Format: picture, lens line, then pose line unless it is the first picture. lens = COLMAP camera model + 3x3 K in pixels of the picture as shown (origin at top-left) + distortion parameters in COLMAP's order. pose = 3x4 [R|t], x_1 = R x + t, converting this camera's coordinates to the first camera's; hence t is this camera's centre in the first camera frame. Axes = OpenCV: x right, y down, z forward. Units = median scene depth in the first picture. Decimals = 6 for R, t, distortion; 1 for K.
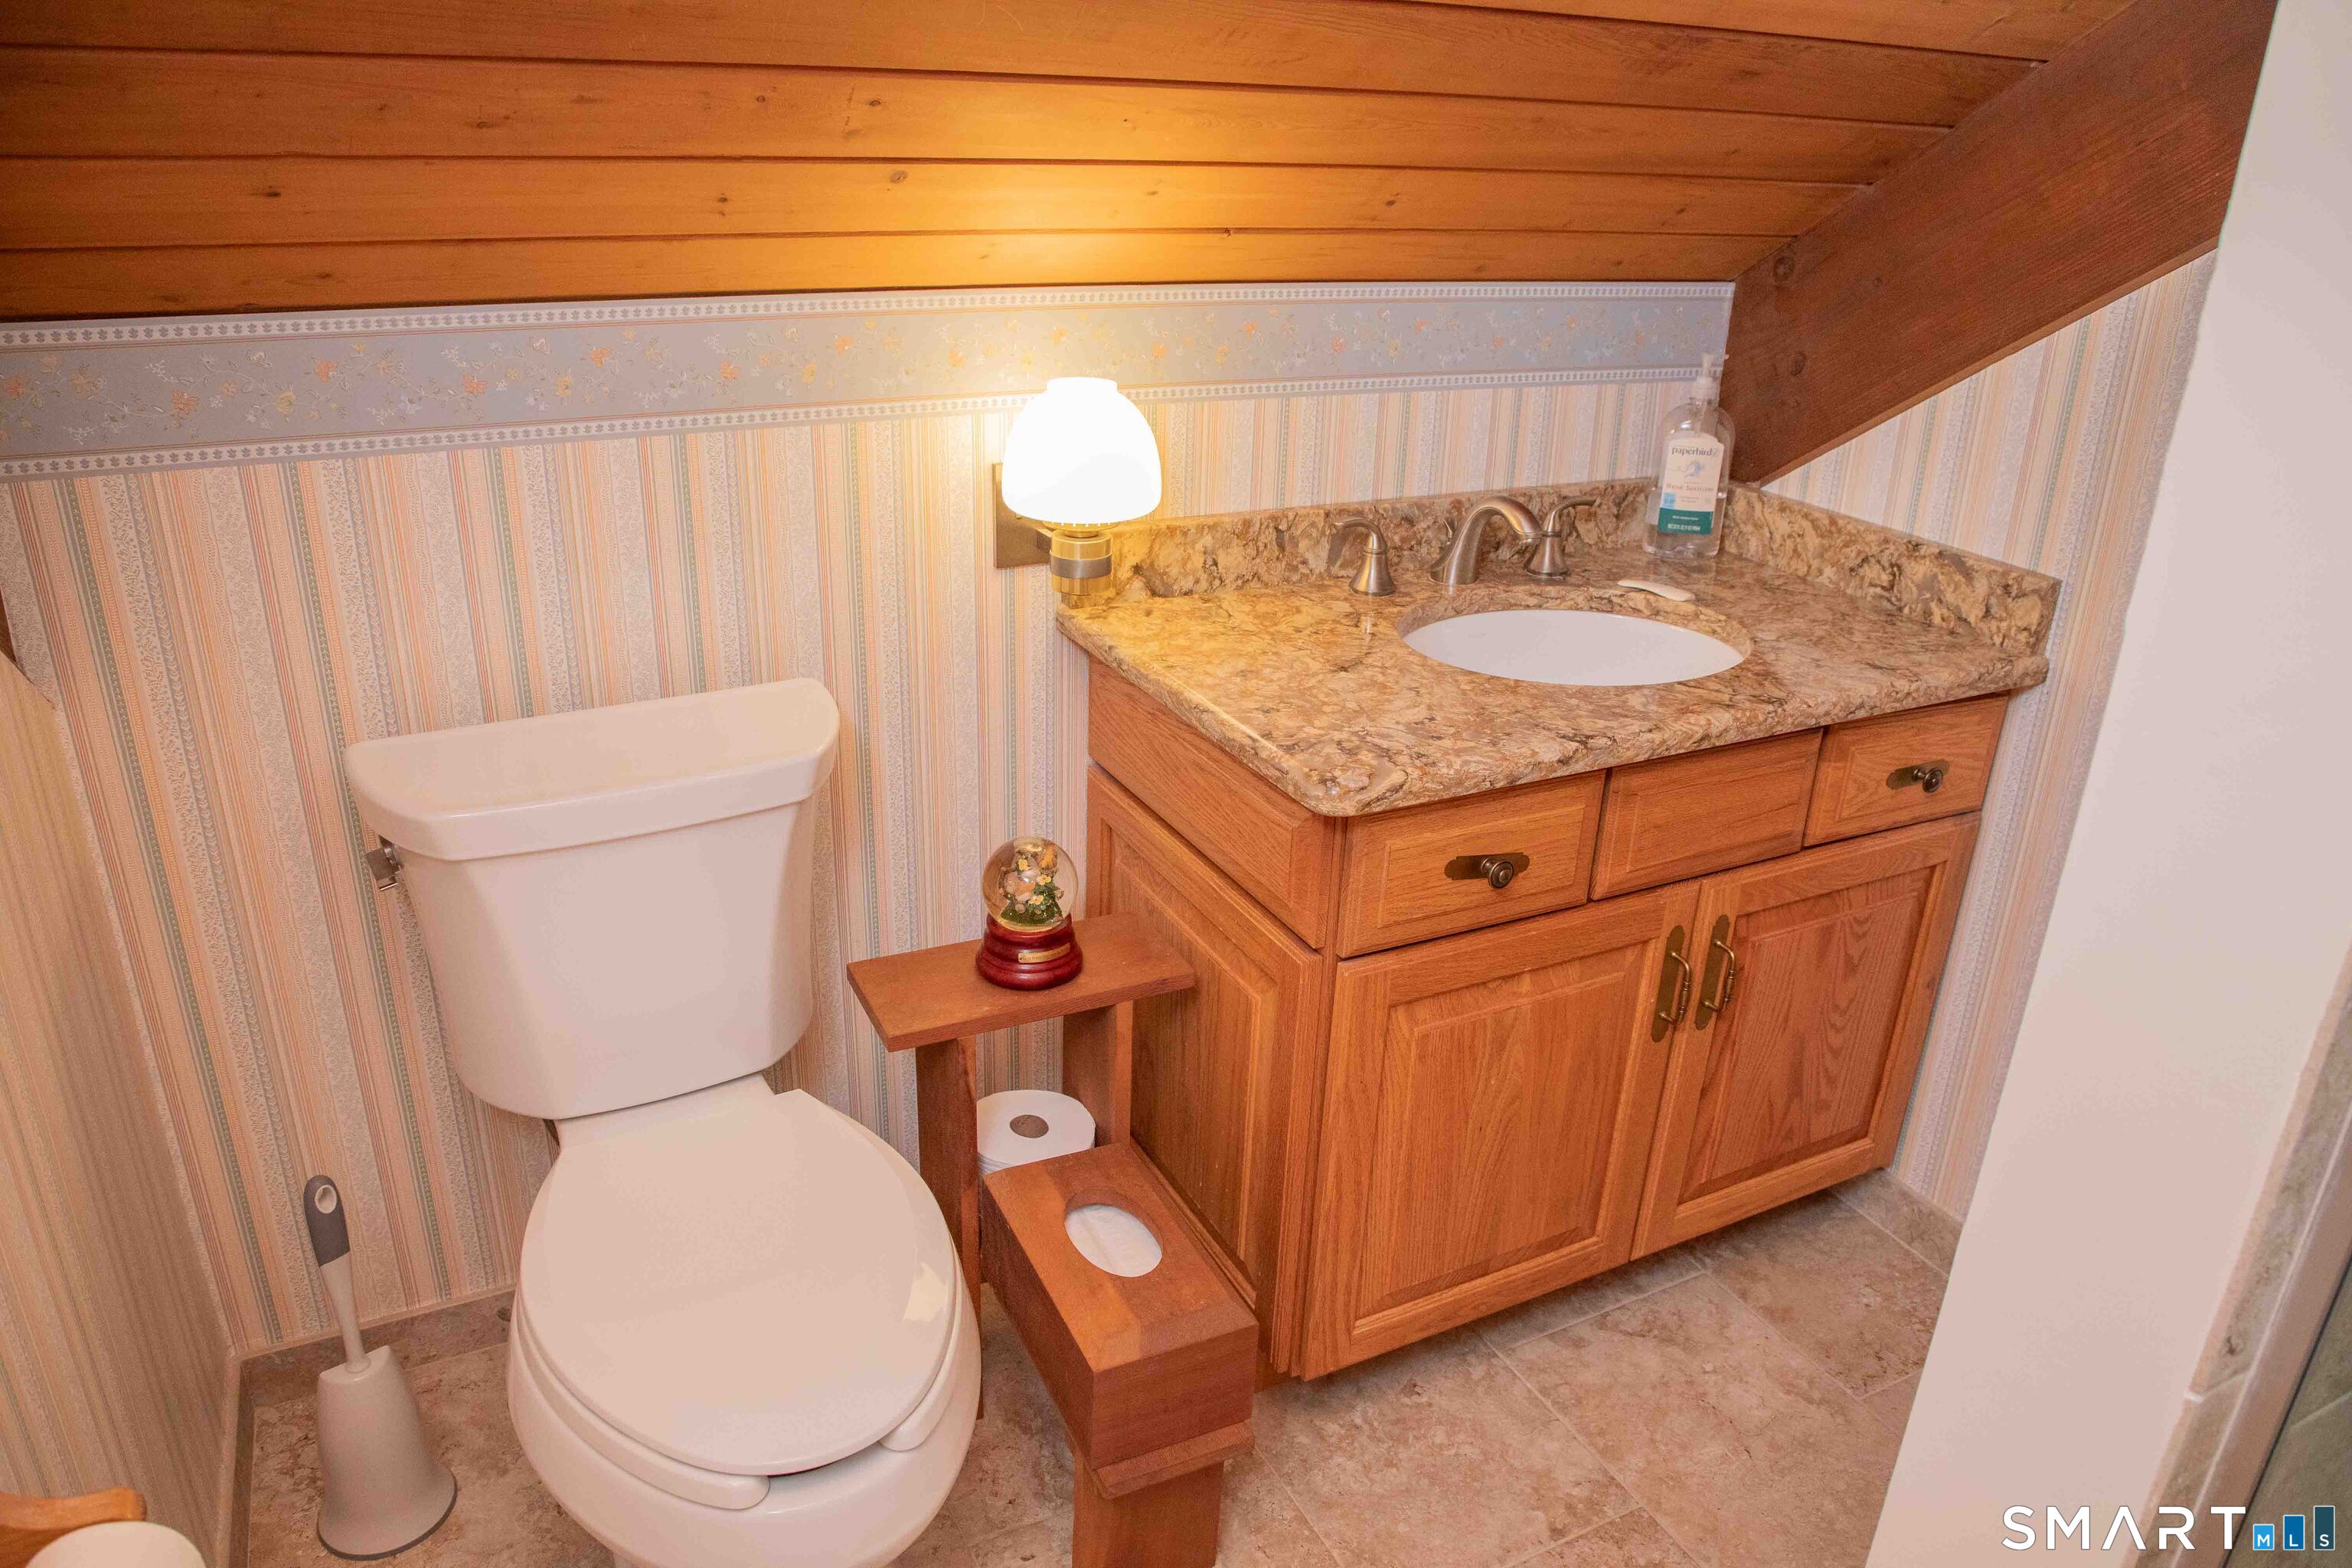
lens RADIAL K [[1553.9, 0, 1180.6], [0, 1553.9, 756.1], [0, 0, 1]] dist [-0.042390, -0.000346]
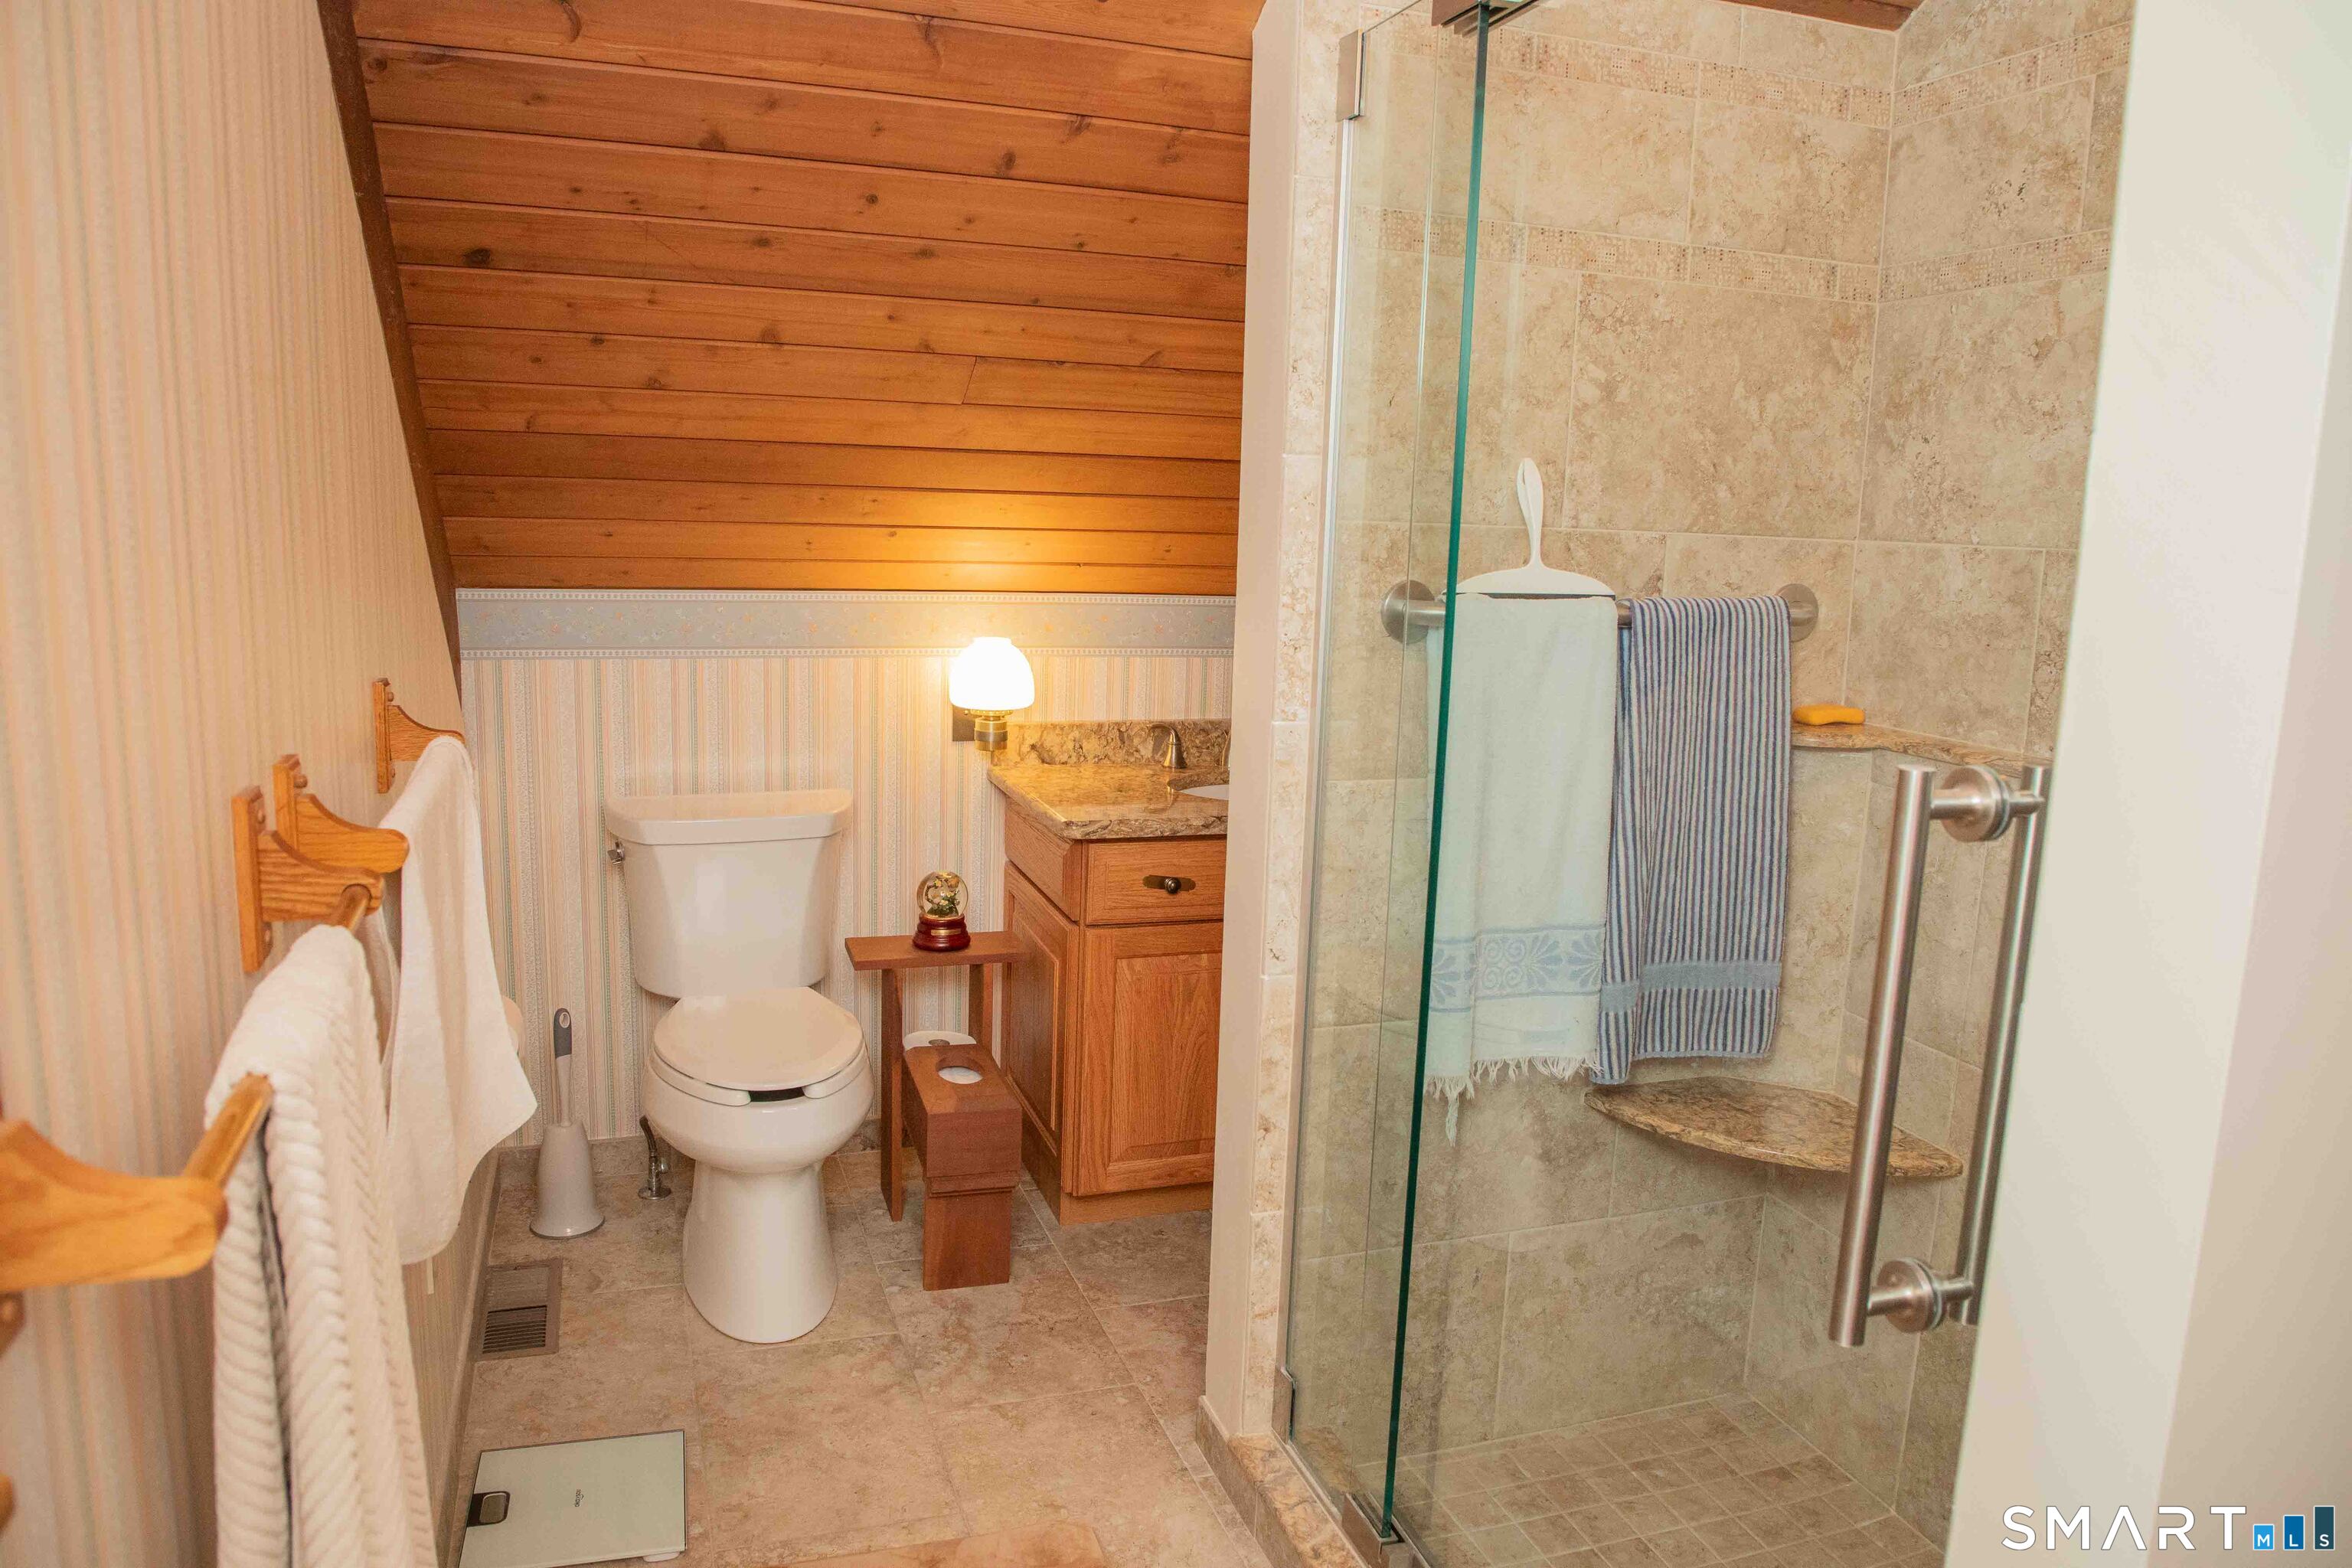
lens RADIAL K [[1614.2, 0, 1176.0], [0, 1614.2, 784.0], [0, 0, 1]] dist [0.000077, -0.072359]
pose [[0.990684, 0.029708, -0.132903, 0.427066], [-0.057428, 0.976034, -0.209905, 0.336359], [0.123482, 0.215582, 0.968647, -0.856390]]
